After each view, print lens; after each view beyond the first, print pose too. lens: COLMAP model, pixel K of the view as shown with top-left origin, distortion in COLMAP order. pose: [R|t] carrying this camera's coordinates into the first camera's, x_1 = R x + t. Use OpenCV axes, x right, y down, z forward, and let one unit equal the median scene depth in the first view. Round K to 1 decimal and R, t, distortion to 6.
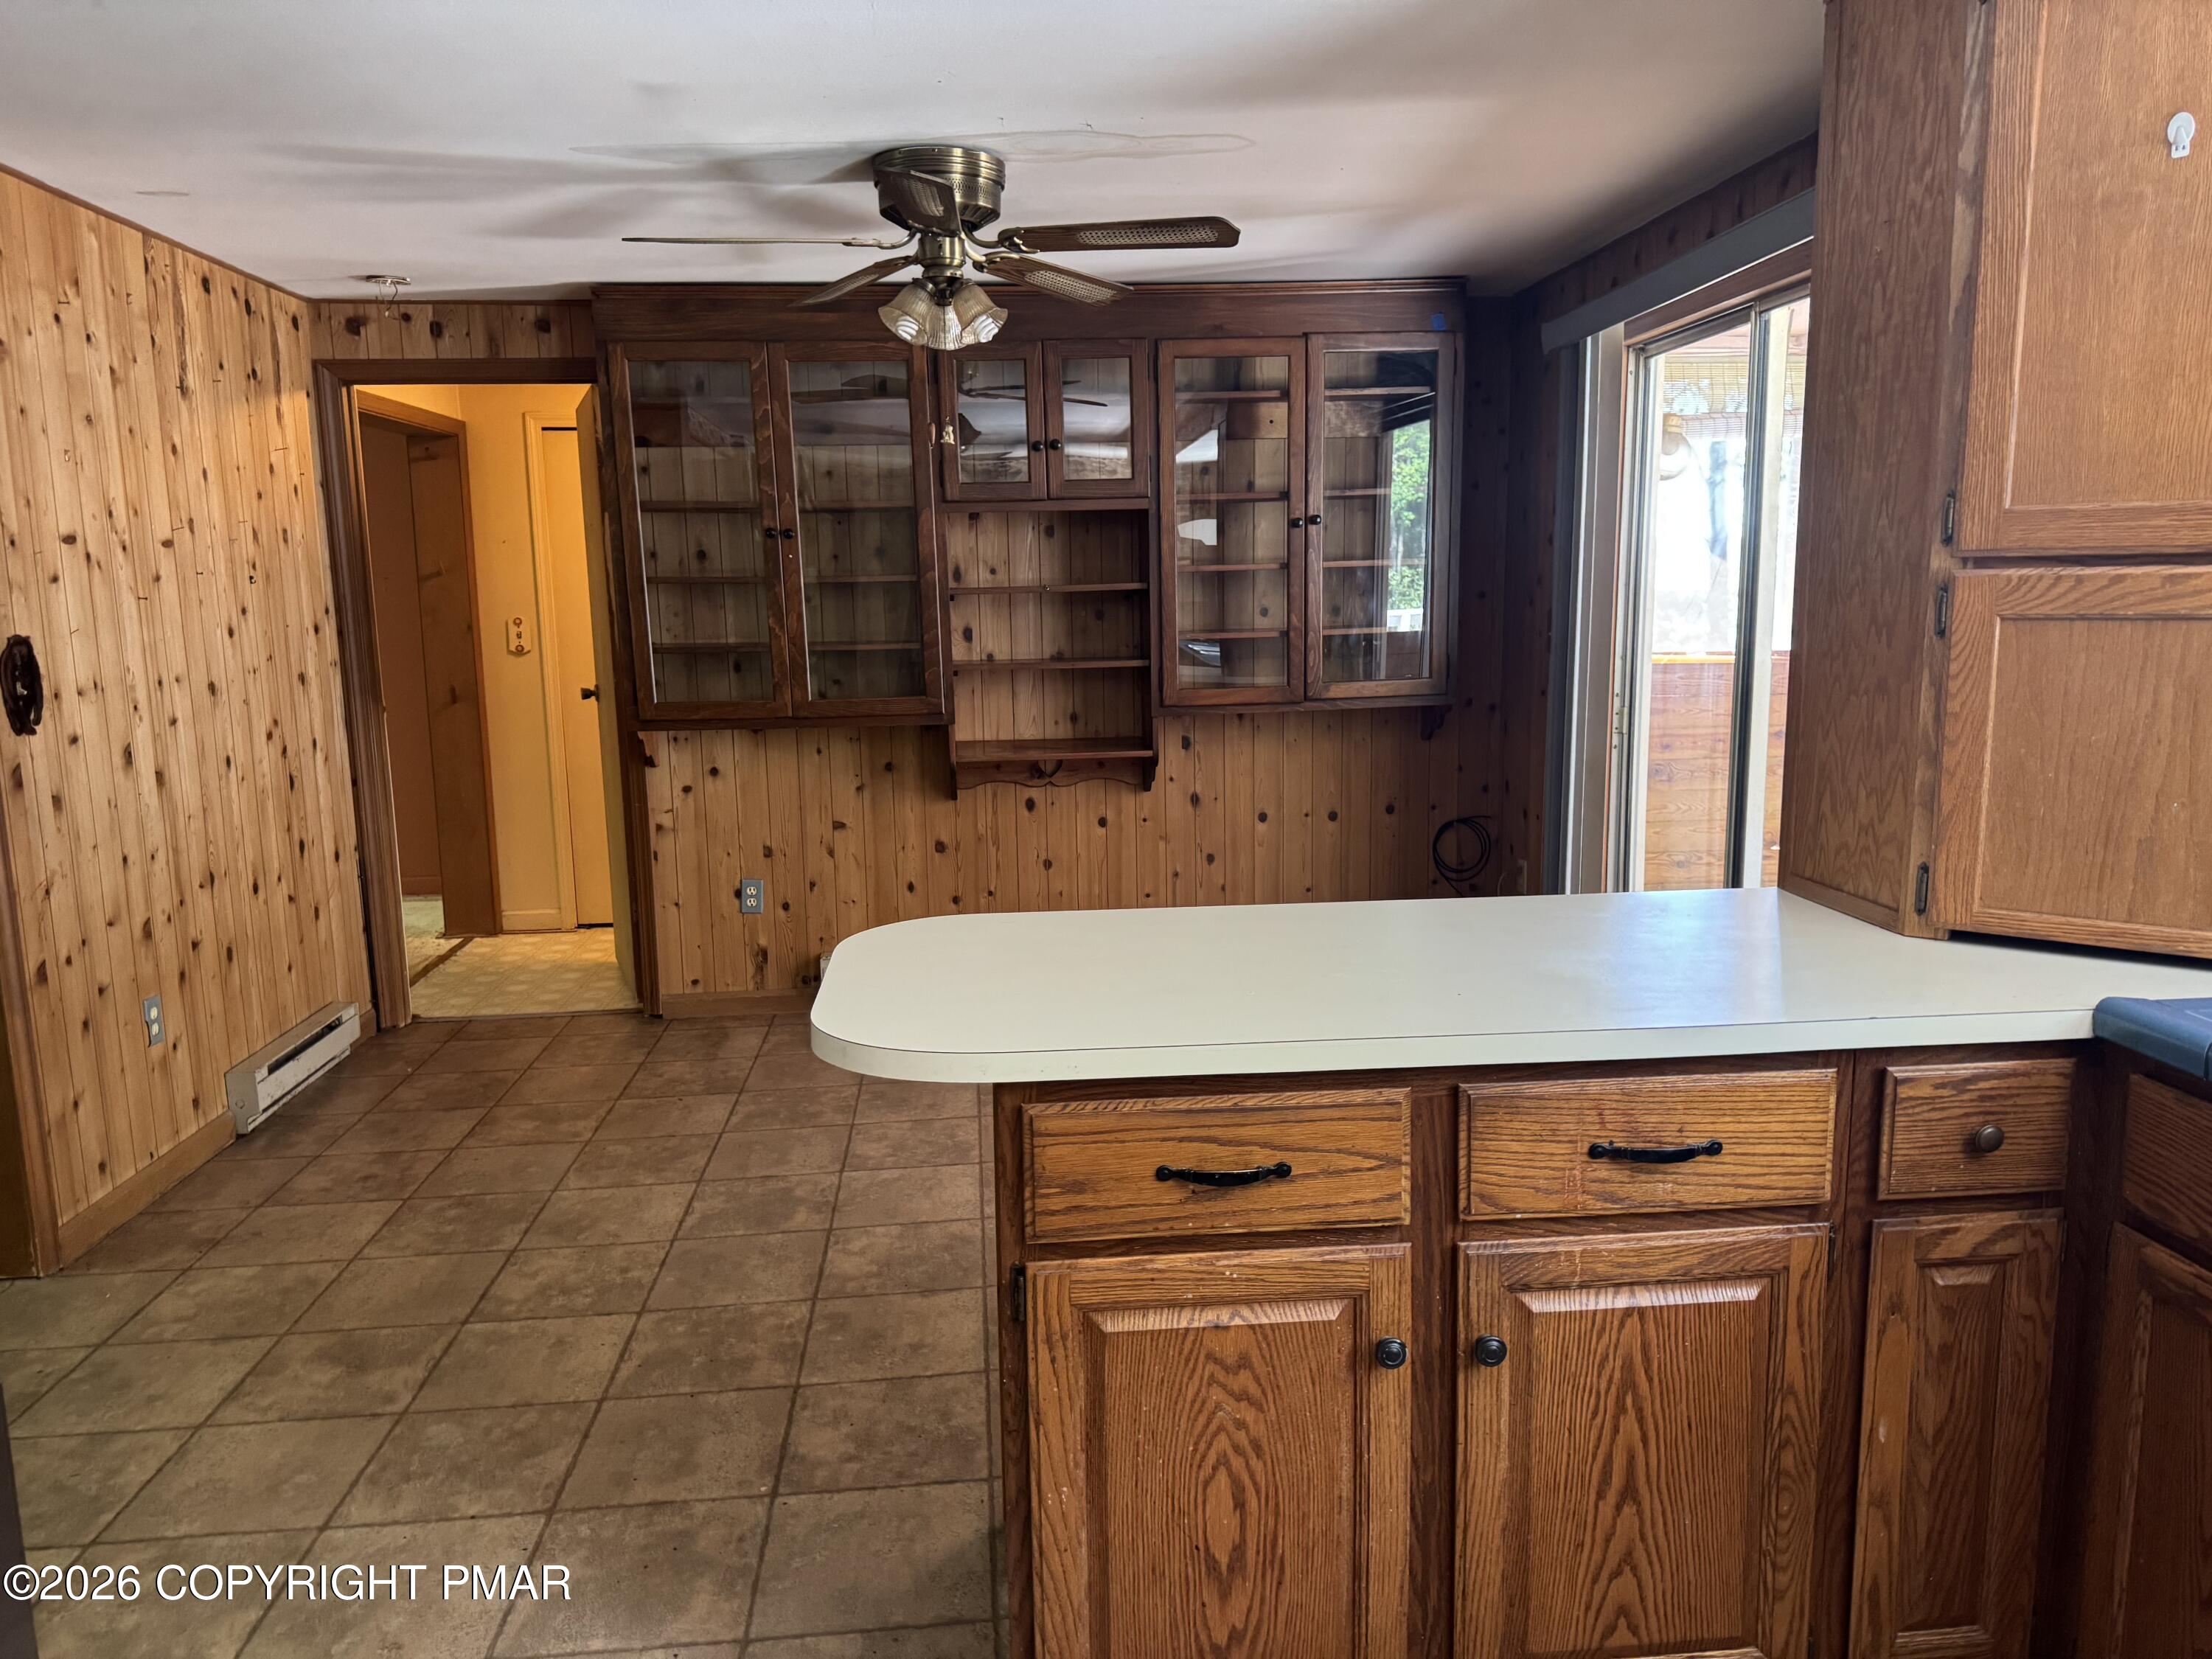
lens RADIAL K [[1555.5, 0, 1101.2], [0, 1555.5, 848.5], [0, 0, 1]] dist [0.063026, -0.075387]
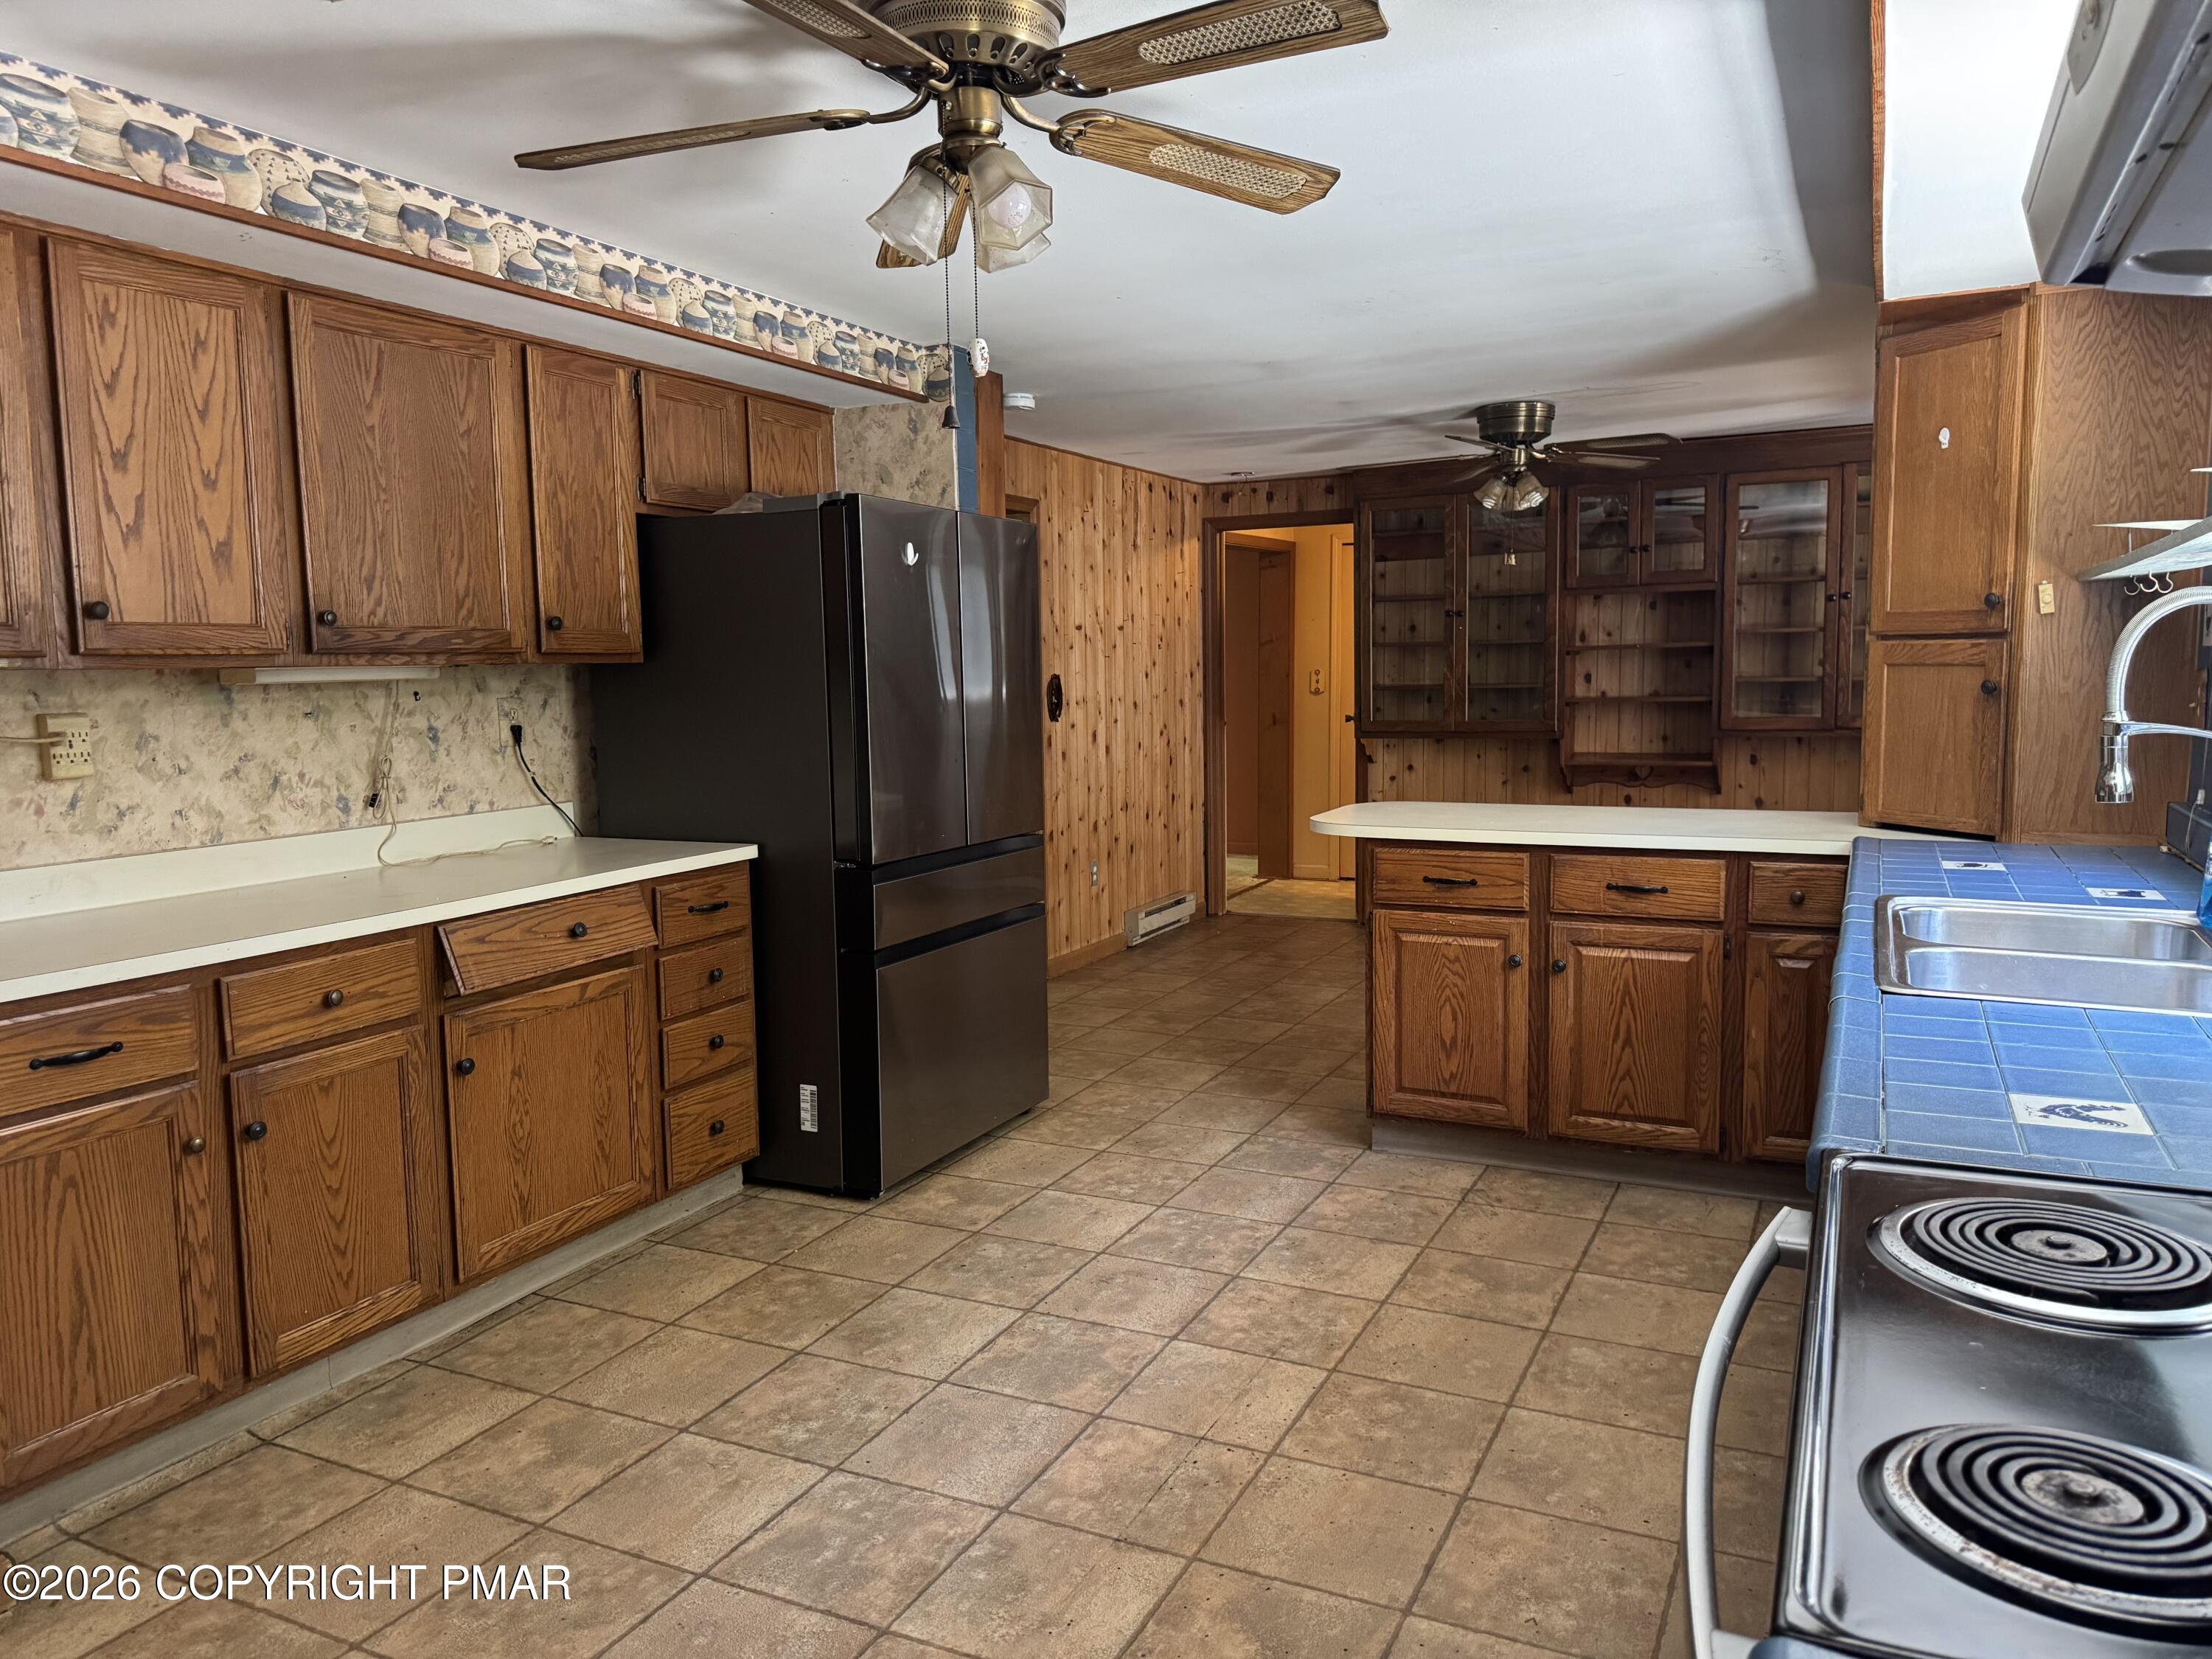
lens RADIAL K [[1555.5, 0, 1101.2], [0, 1555.5, 848.5], [0, 0, 1]] dist [0.063026, -0.075387]
pose [[0.855016, 0.063511, -0.514699, 0.407156], [-0.081277, 0.996619, -0.012038, 0.105388], [0.512194, 0.052126, 0.857287, -0.668535]]
